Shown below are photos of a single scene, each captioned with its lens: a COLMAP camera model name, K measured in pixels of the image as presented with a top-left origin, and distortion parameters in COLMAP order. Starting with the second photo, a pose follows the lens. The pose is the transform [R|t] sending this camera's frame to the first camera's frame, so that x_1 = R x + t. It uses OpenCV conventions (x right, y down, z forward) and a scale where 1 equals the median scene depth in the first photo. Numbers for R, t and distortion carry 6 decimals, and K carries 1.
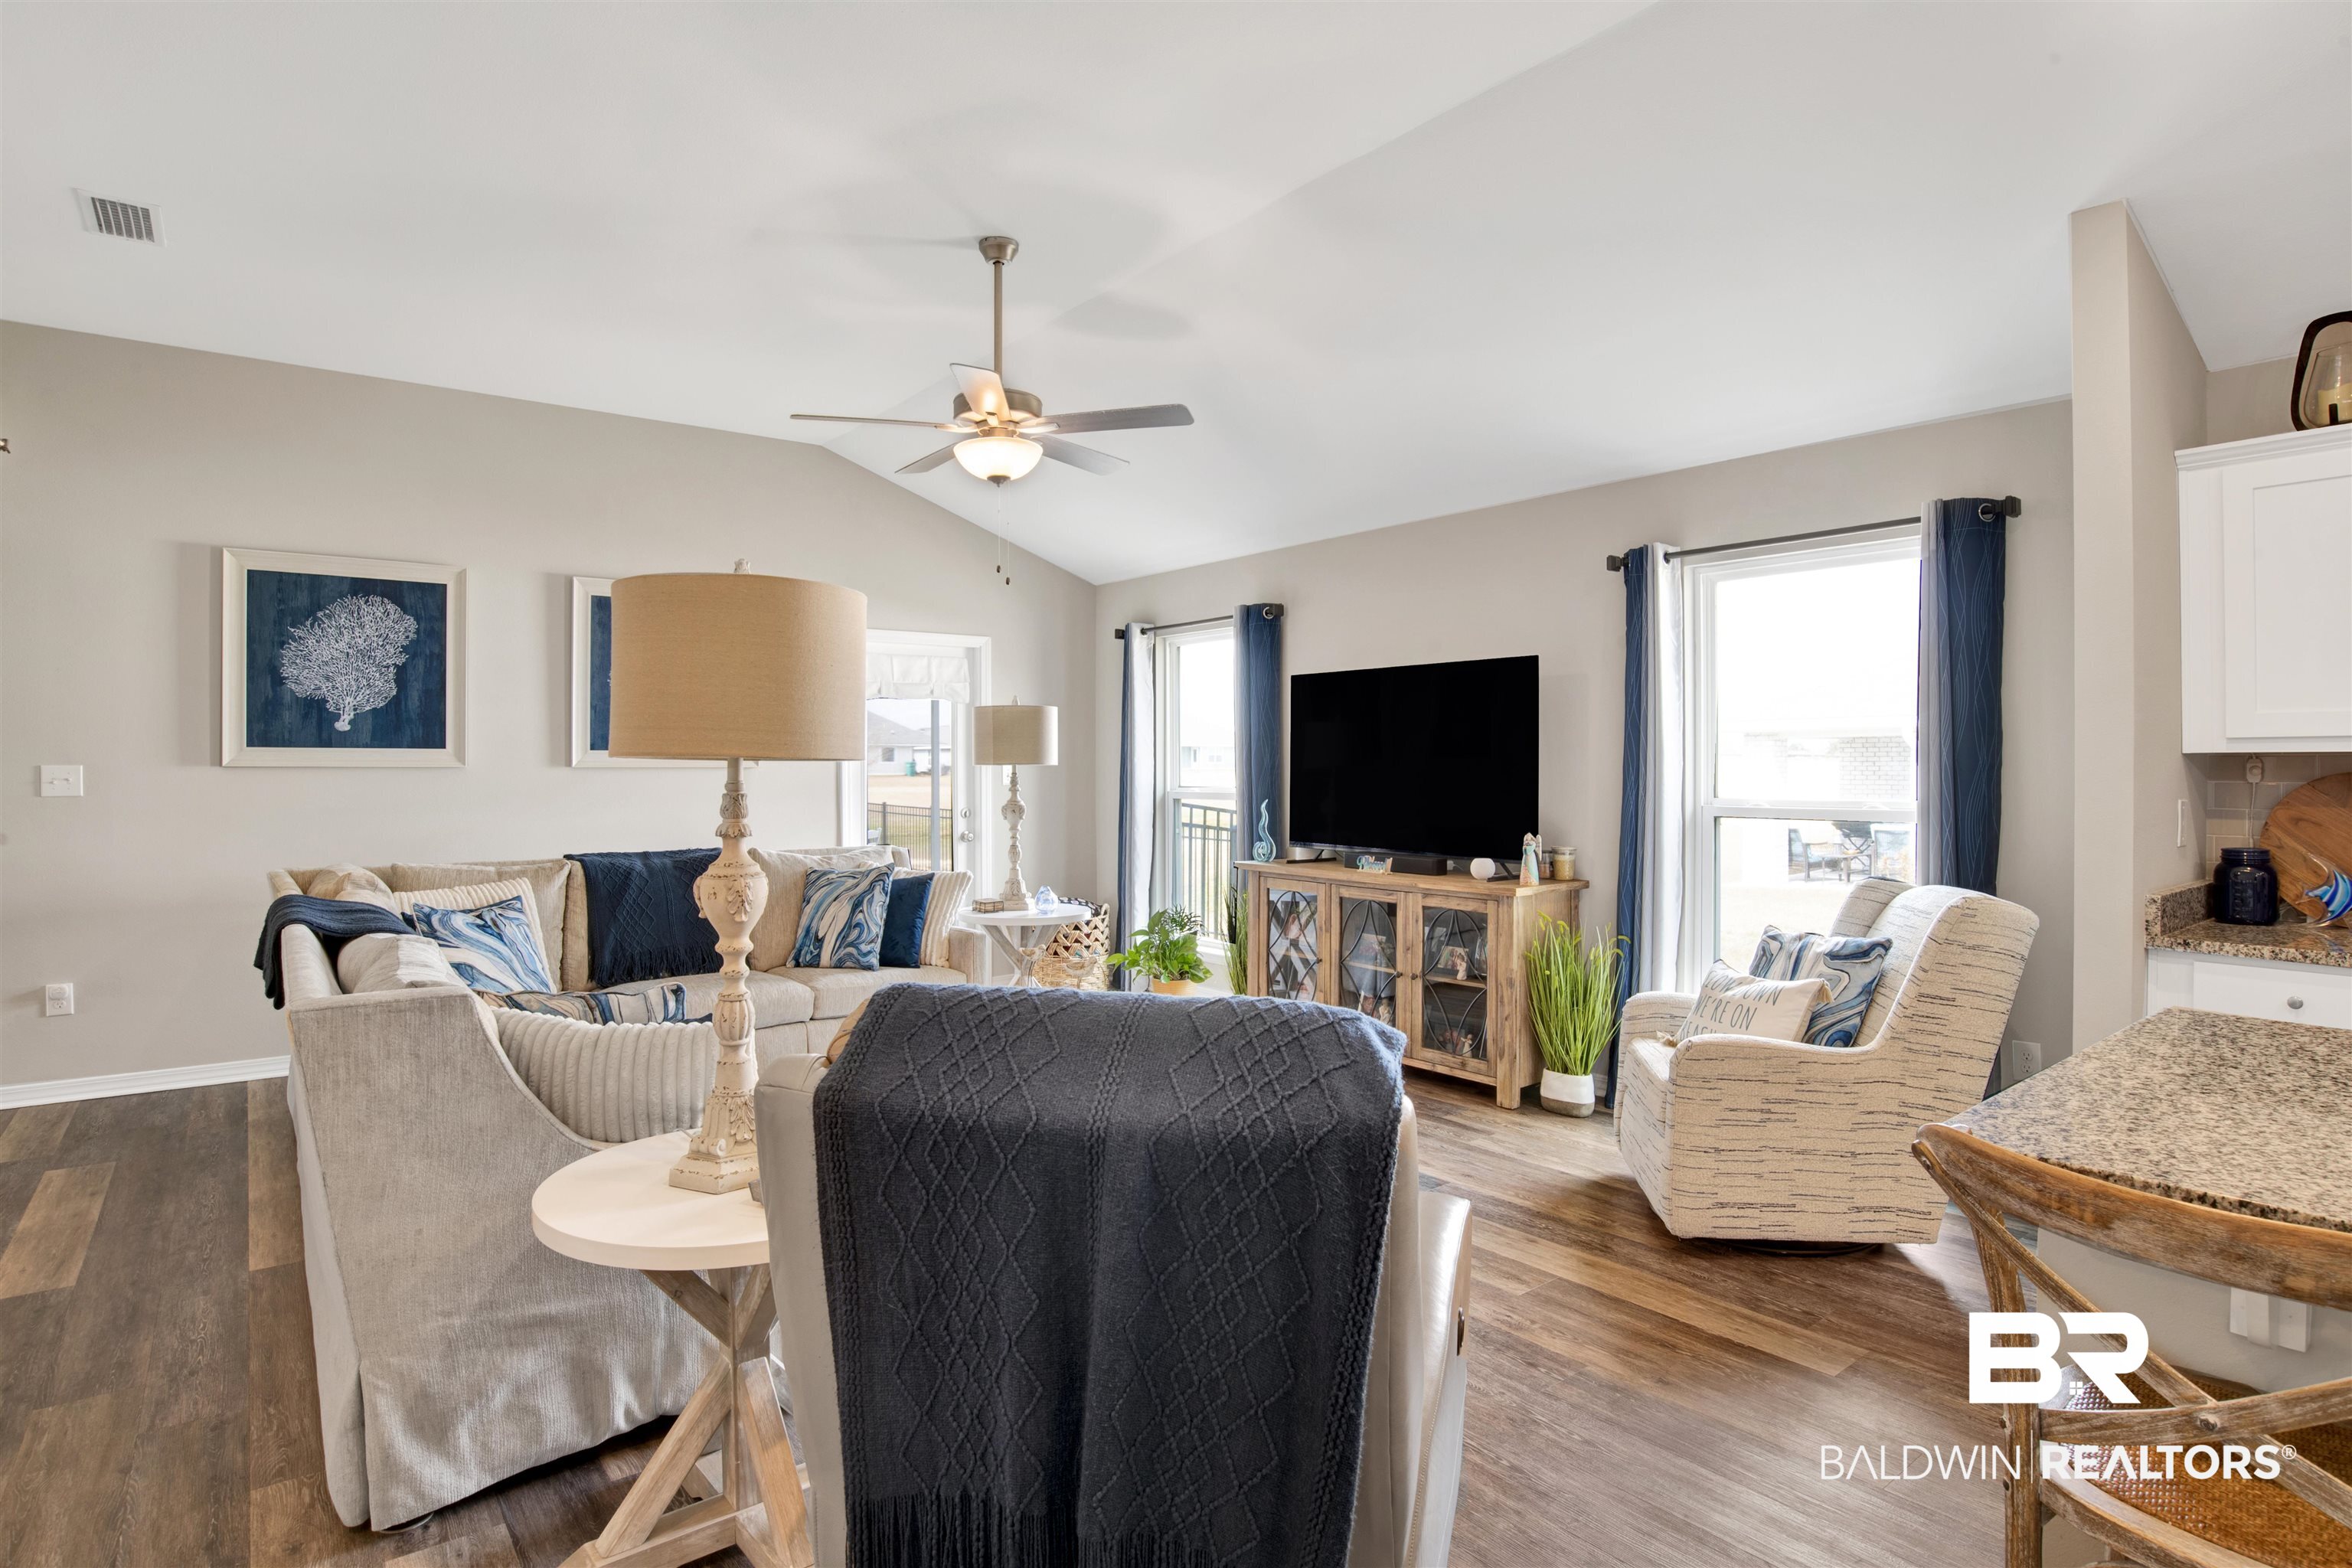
lens RADIAL K [[1222.4, 0, 1182.2], [0, 1222.4, 777.9], [0, 0, 1]] dist [-0.069911, 0.025236]
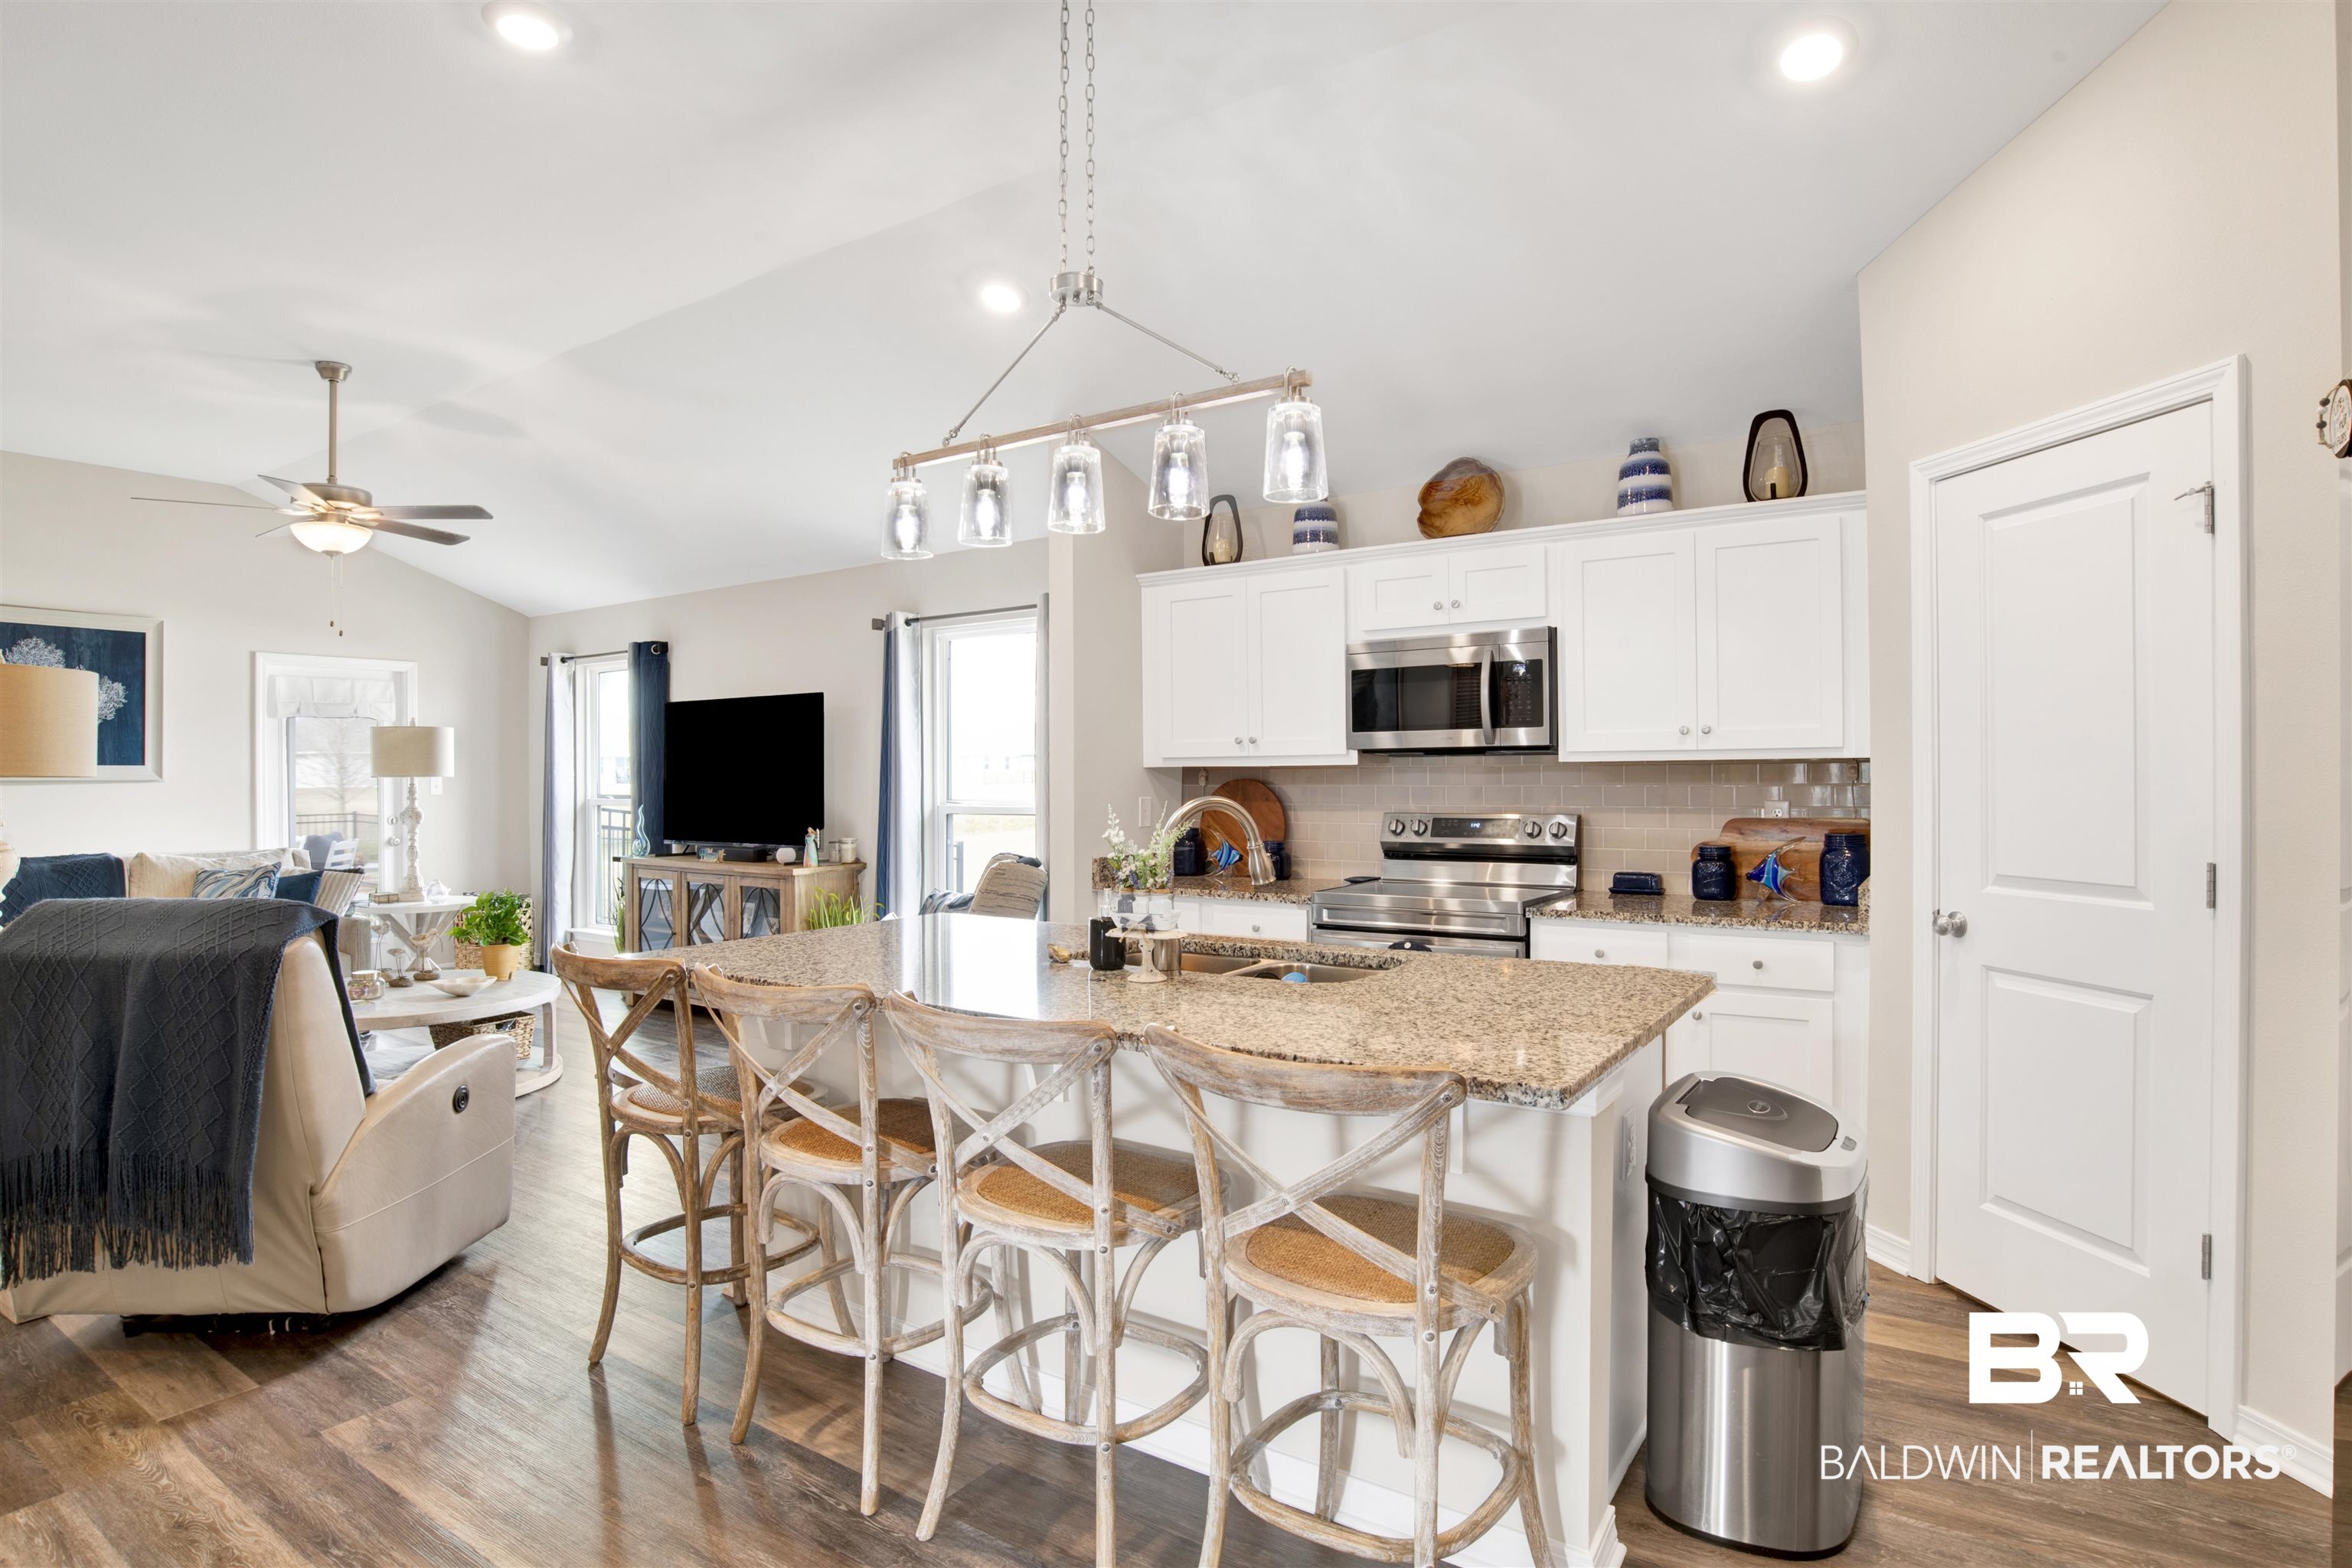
lens RADIAL K [[1222.4, 0, 1182.2], [0, 1222.4, 777.9], [0, 0, 1]] dist [-0.069911, 0.025236]
pose [[0.953361, -0.004531, 0.301800, 0.270911], [0.006619, 0.999961, -0.005894, 0.001986], [-0.301761, 0.007617, 0.953353, -0.376844]]
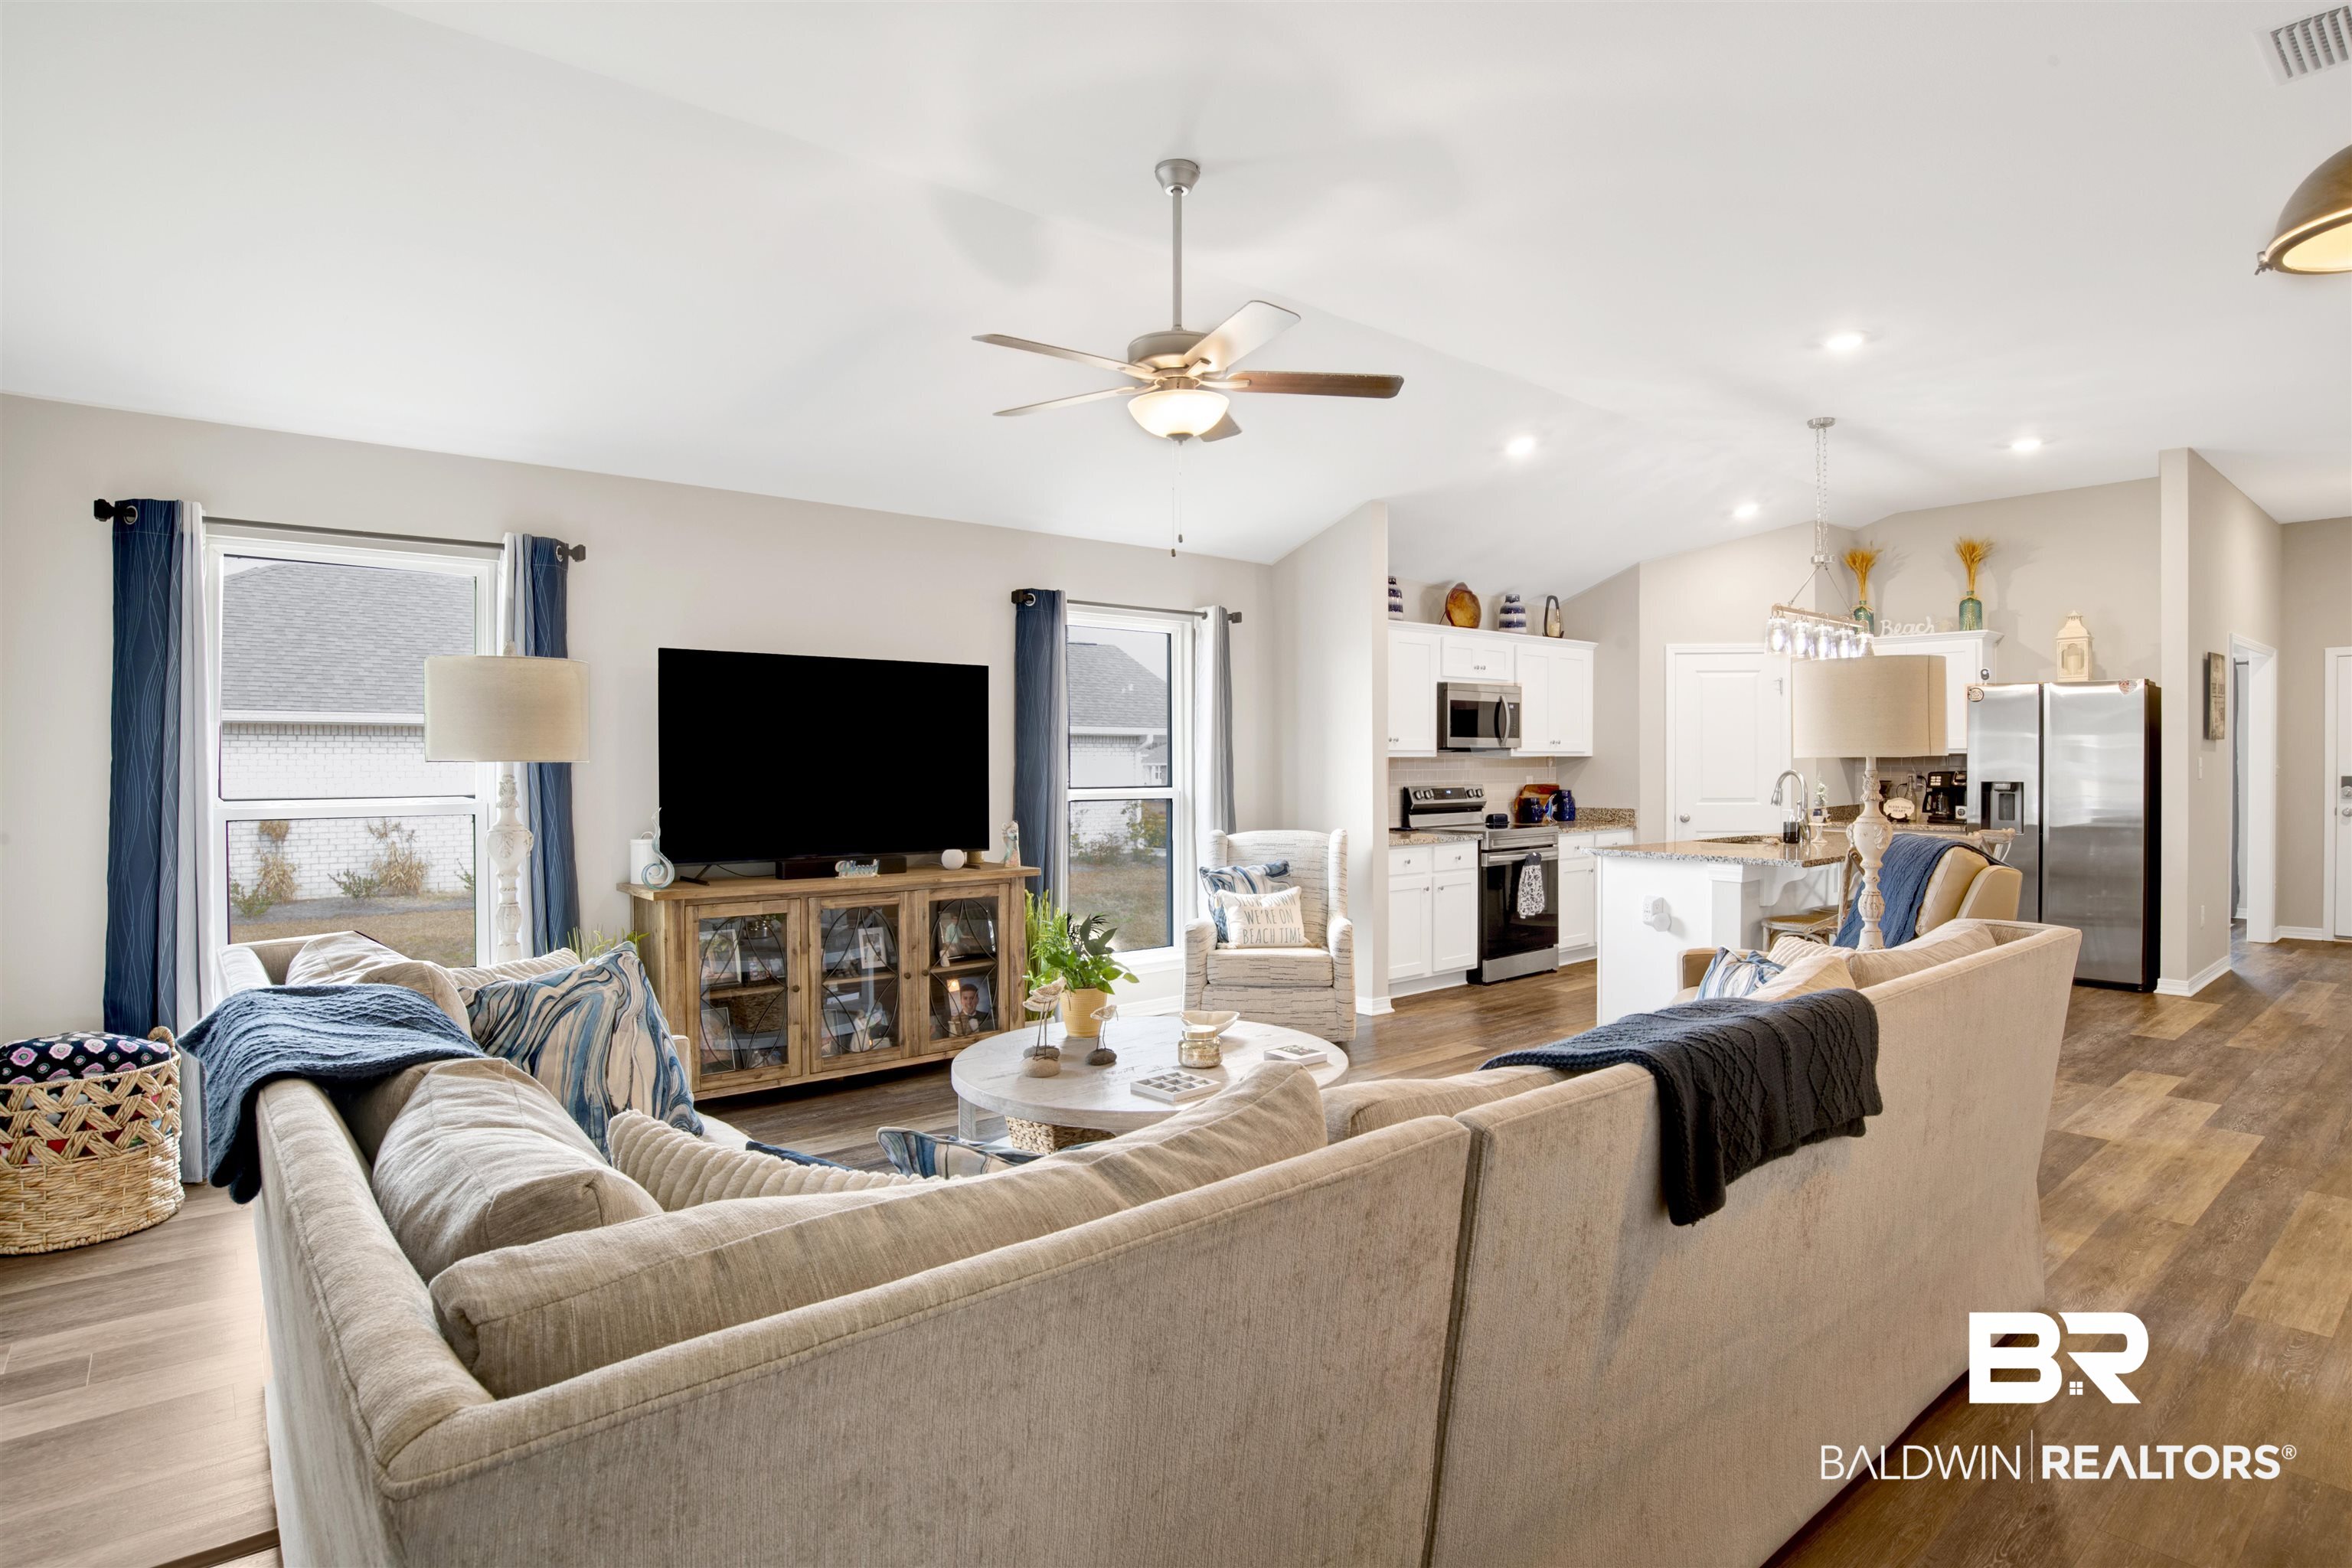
lens RADIAL K [[1222.4, 0, 1182.2], [0, 1222.4, 777.9], [0, 0, 1]] dist [-0.069911, 0.025236]
pose [[-0.026617, -0.009333, 0.999602, -0.869488], [0.012302, 0.999878, 0.009663, -0.005392], [-0.999570, 0.012554, -0.026499, 0.862057]]
